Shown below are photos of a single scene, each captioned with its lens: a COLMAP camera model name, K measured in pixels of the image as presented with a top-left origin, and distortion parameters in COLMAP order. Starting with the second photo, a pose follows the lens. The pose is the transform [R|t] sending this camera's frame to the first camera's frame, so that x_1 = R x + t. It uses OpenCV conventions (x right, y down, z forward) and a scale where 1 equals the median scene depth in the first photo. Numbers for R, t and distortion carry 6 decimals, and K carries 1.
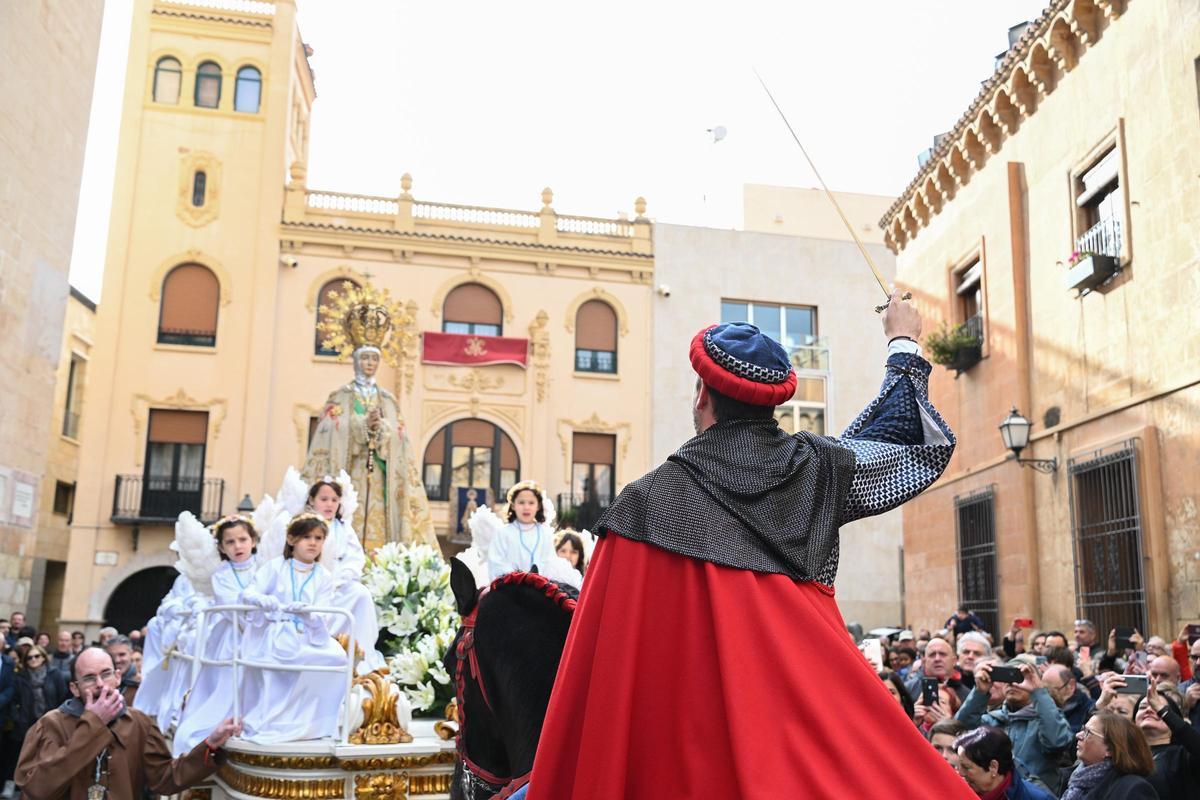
lens RADIAL K [[1141.9, 0, 596.9], [0, 1141.9, 398.9], [0, 0, 1]] dist [0.009991, -0.006865]
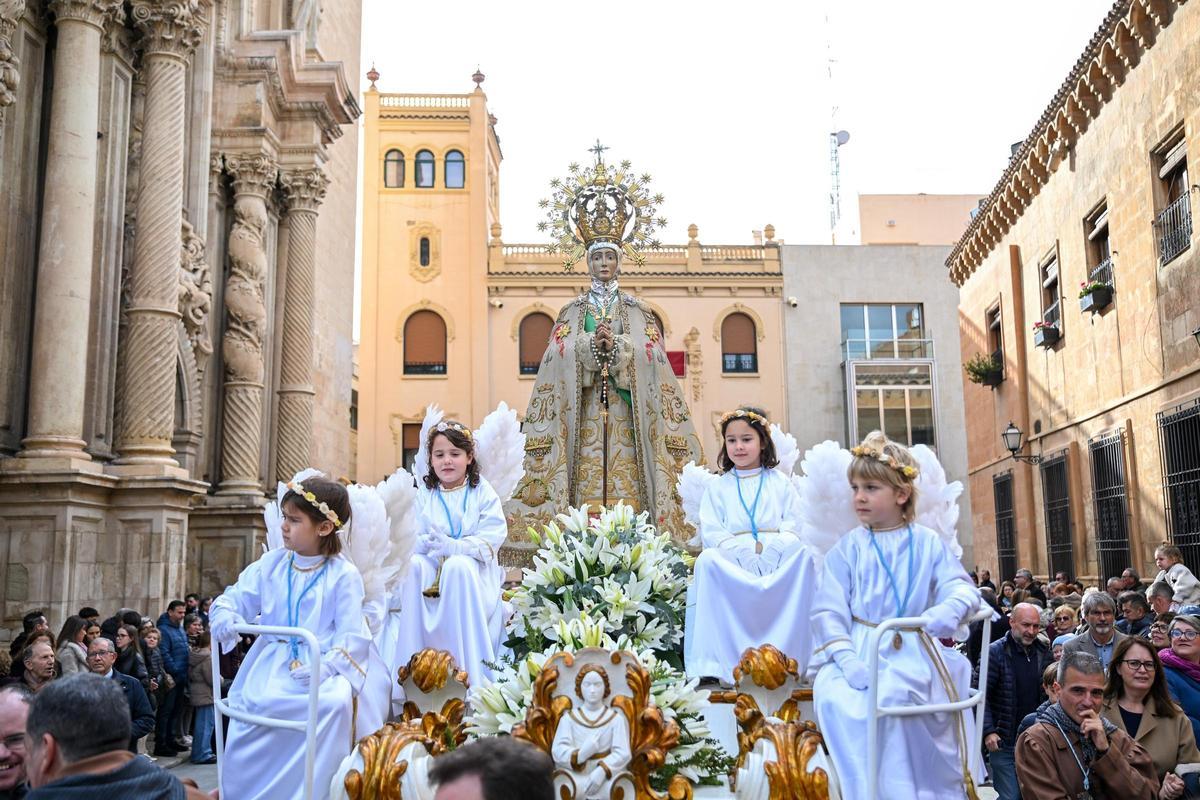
lens RADIAL K [[1177.9, 0, 600.0], [0, 1177.9, 400.0], [0, 0, 1]] dist [0.007023, -0.018074]
pose [[0.988669, -0.057335, -0.138735, 0.025695], [0.064452, 0.996796, 0.047360, -0.066921], [0.135575, -0.055765, 0.989197, -0.309980]]
